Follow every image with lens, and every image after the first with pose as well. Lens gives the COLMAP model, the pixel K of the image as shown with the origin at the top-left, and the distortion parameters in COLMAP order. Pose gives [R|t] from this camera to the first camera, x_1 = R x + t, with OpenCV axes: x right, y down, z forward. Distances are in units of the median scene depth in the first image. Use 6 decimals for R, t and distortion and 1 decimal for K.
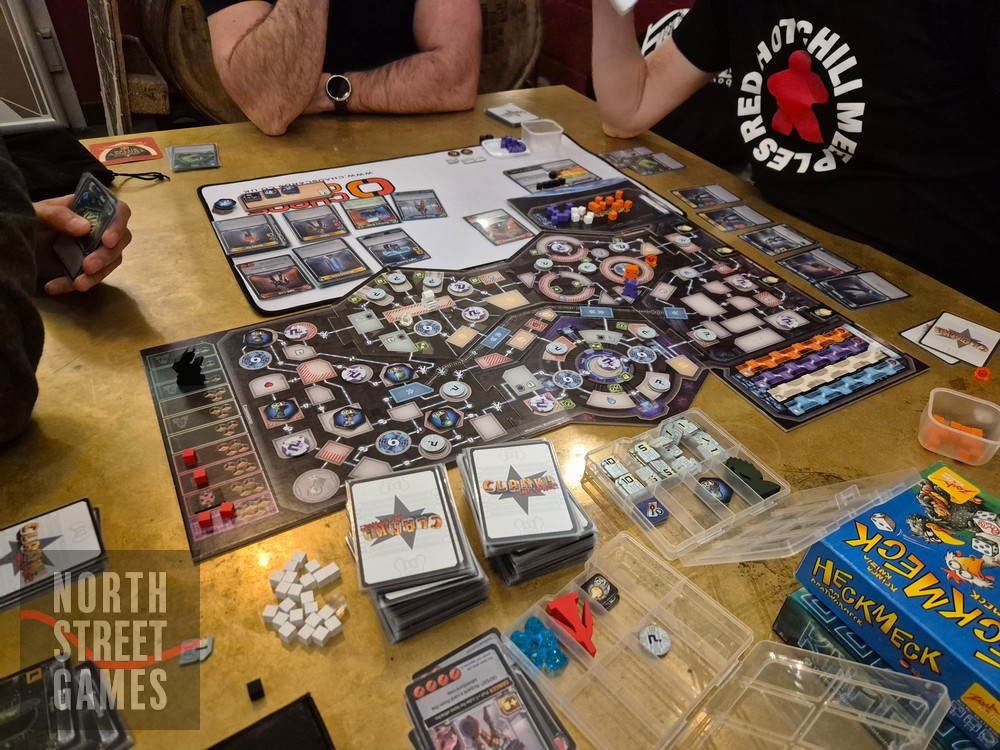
lens RADIAL K [[695.1, 0, 524.4], [0, 695.1, 389.0], [0, 0, 1]] dist [0.046584, -0.029739]
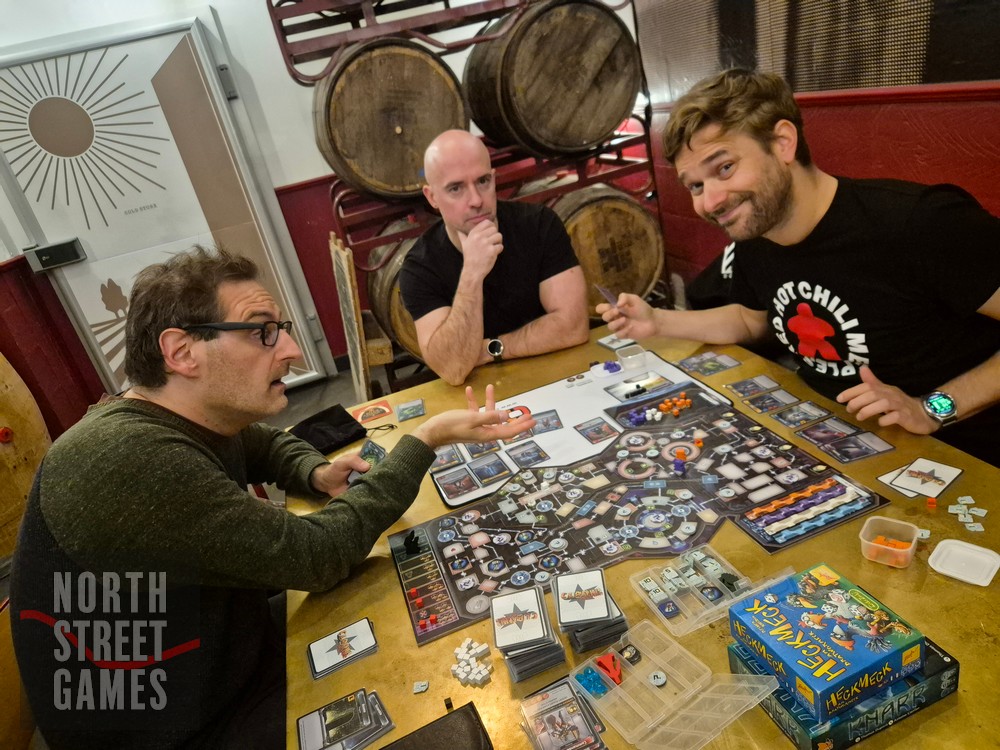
lens RADIAL K [[695.1, 0, 496.1], [0, 695.1, 375.0], [0, 0, 1]] dist [0.046584, -0.029739]
pose [[0.942860, -0.154408, -0.295252, 0.282708], [0.073424, 0.960641, -0.267914, 0.044186], [0.324999, 0.230927, 0.917087, -0.590182]]
